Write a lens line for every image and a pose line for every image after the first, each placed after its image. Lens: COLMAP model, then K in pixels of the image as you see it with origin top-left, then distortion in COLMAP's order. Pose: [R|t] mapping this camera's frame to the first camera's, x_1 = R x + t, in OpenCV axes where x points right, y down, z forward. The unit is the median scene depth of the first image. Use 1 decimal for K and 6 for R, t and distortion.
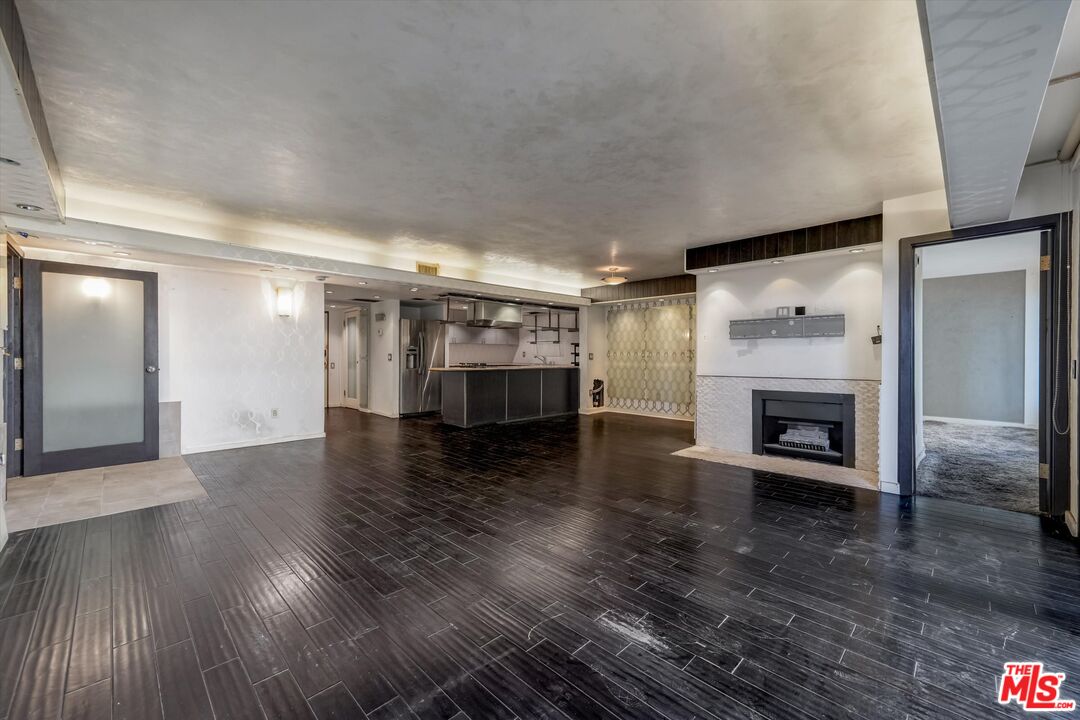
lens RADIAL K [[439.8, 0, 540.0], [0, 439.8, 360.0], [0, 0, 1]] dist [0.011712, 0.000157]
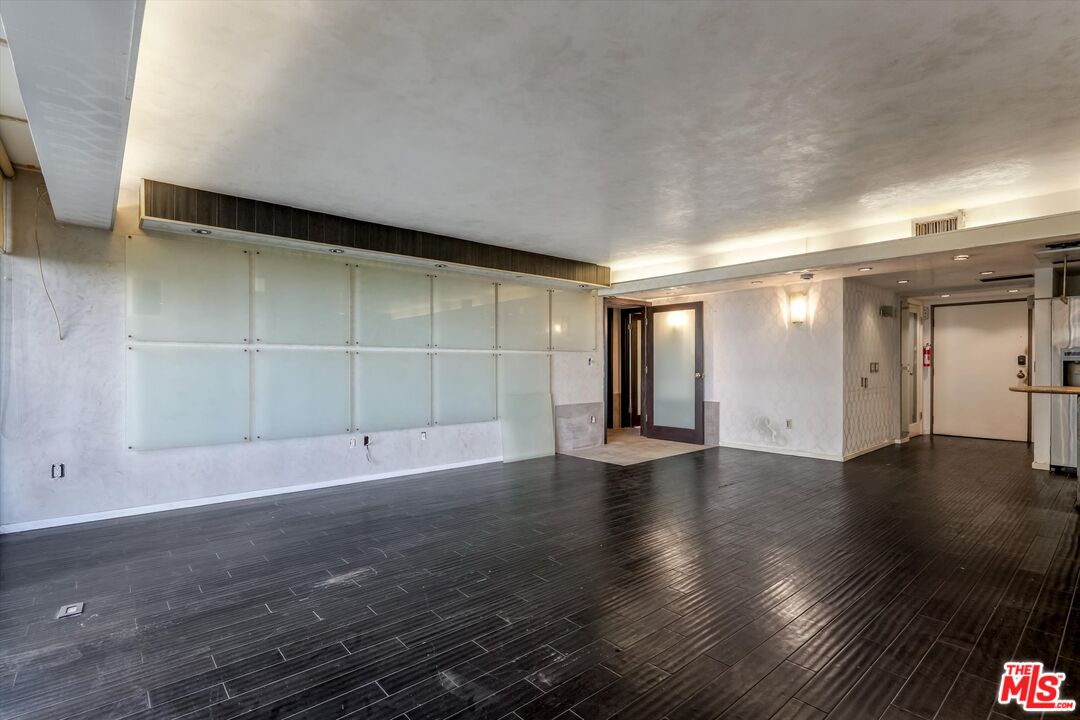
lens RADIAL K [[499.8, 0, 546.9], [0, 499.8, 368.9], [0, 0, 1]] dist [0.011971, -0.000293]
pose [[-0.062635, 0.007037, -0.998012, 0.384741], [-0.008616, 0.999934, 0.007592, -0.002958], [0.997999, 0.009074, -0.062570, 0.395253]]
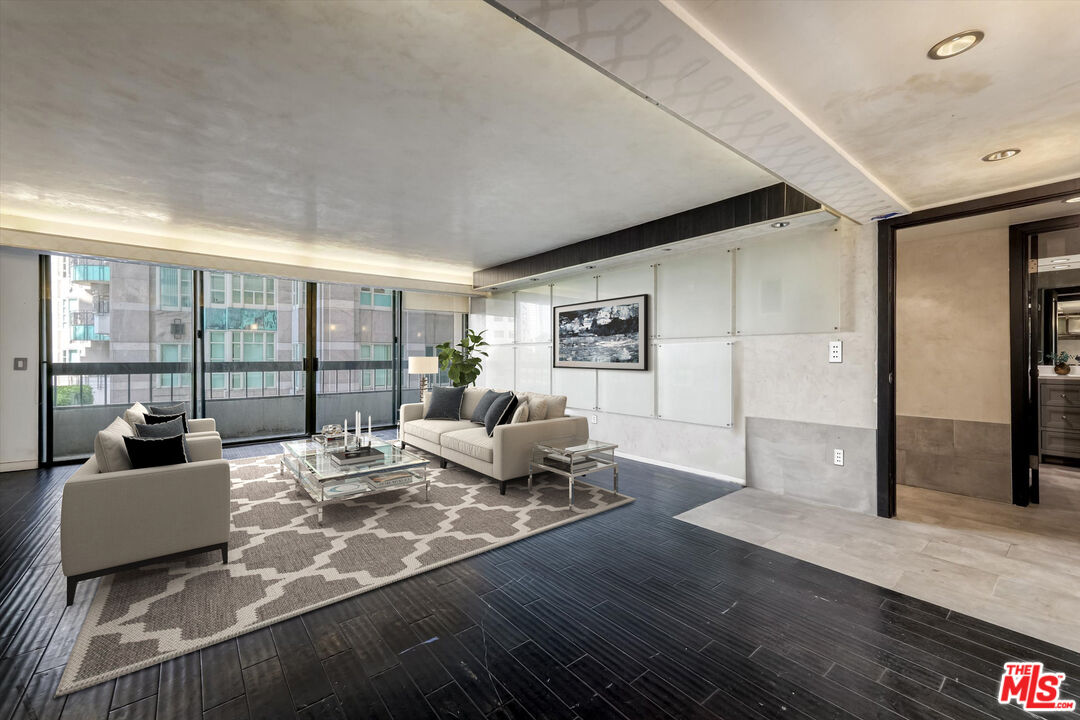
lens RADIAL K [[432.5, 0, 542.3], [0, 432.5, 358.3], [0, 0, 1]] dist [0.011602, 0.000378]
pose [[-0.996453, -0.002150, 0.084121, -0.275343], [-0.000938, 0.999895, 0.014449, -0.007842], [-0.084143, 0.014319, -0.996351, 0.874567]]
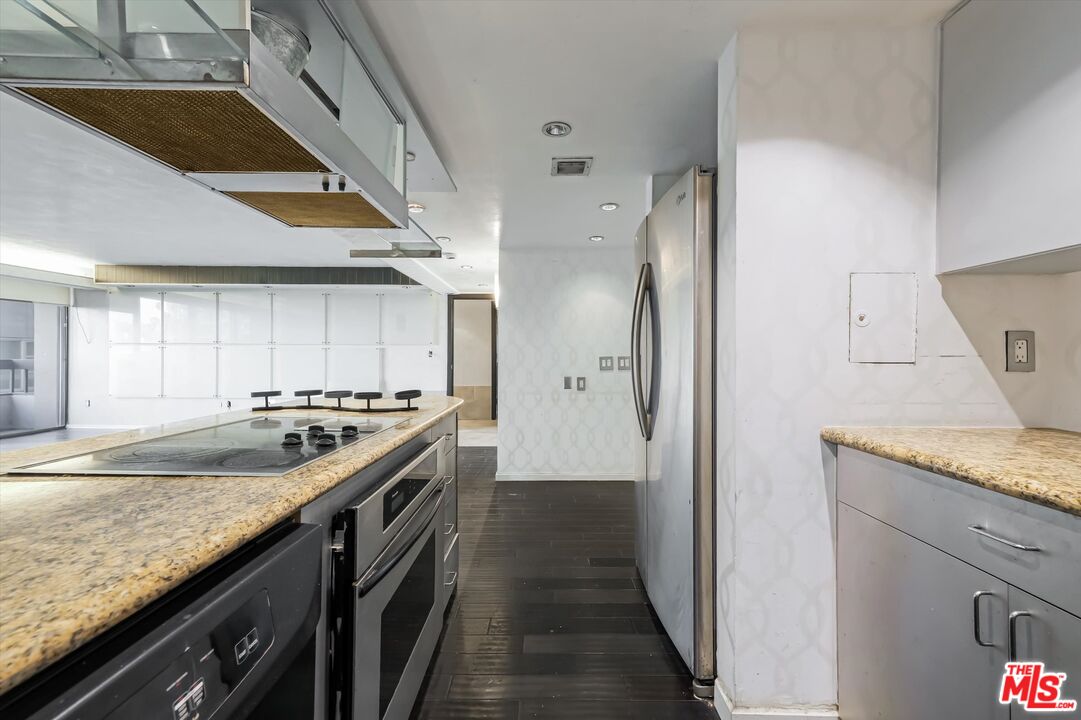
lens RADIAL K [[429.5, 0, 537.0], [0, 429.5, 359.5], [0, 0, 1]] dist [0.013882, 0.000293]
pose [[-0.705144, -0.001193, -0.709063, -0.064306], [-0.012755, 0.999858, 0.011002, -0.010697], [0.708949, 0.016802, -0.705060, 1.185169]]
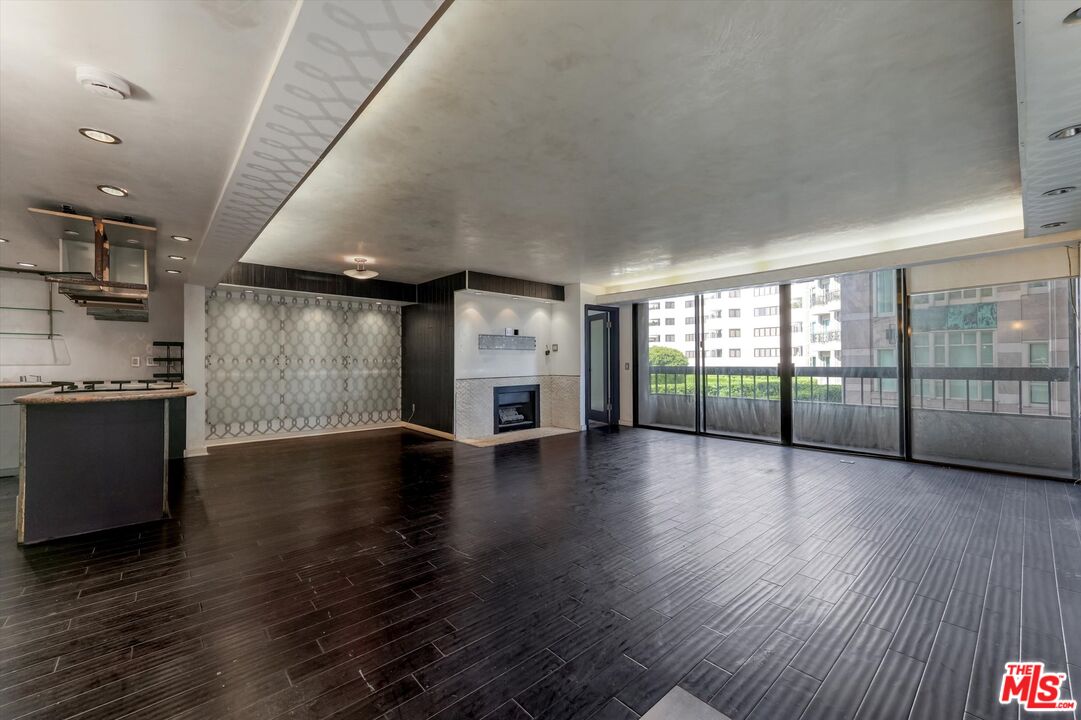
lens RADIAL K [[432.9, 0, 542.8], [0, 432.9, 358.3], [0, 0, 1]] dist [0.011602, 0.000378]
pose [[0.034339, 0.007883, 0.999379, -0.554740], [0.014088, 0.999866, -0.008371, -0.004870], [-0.999311, 0.014367, 0.034223, 0.530302]]
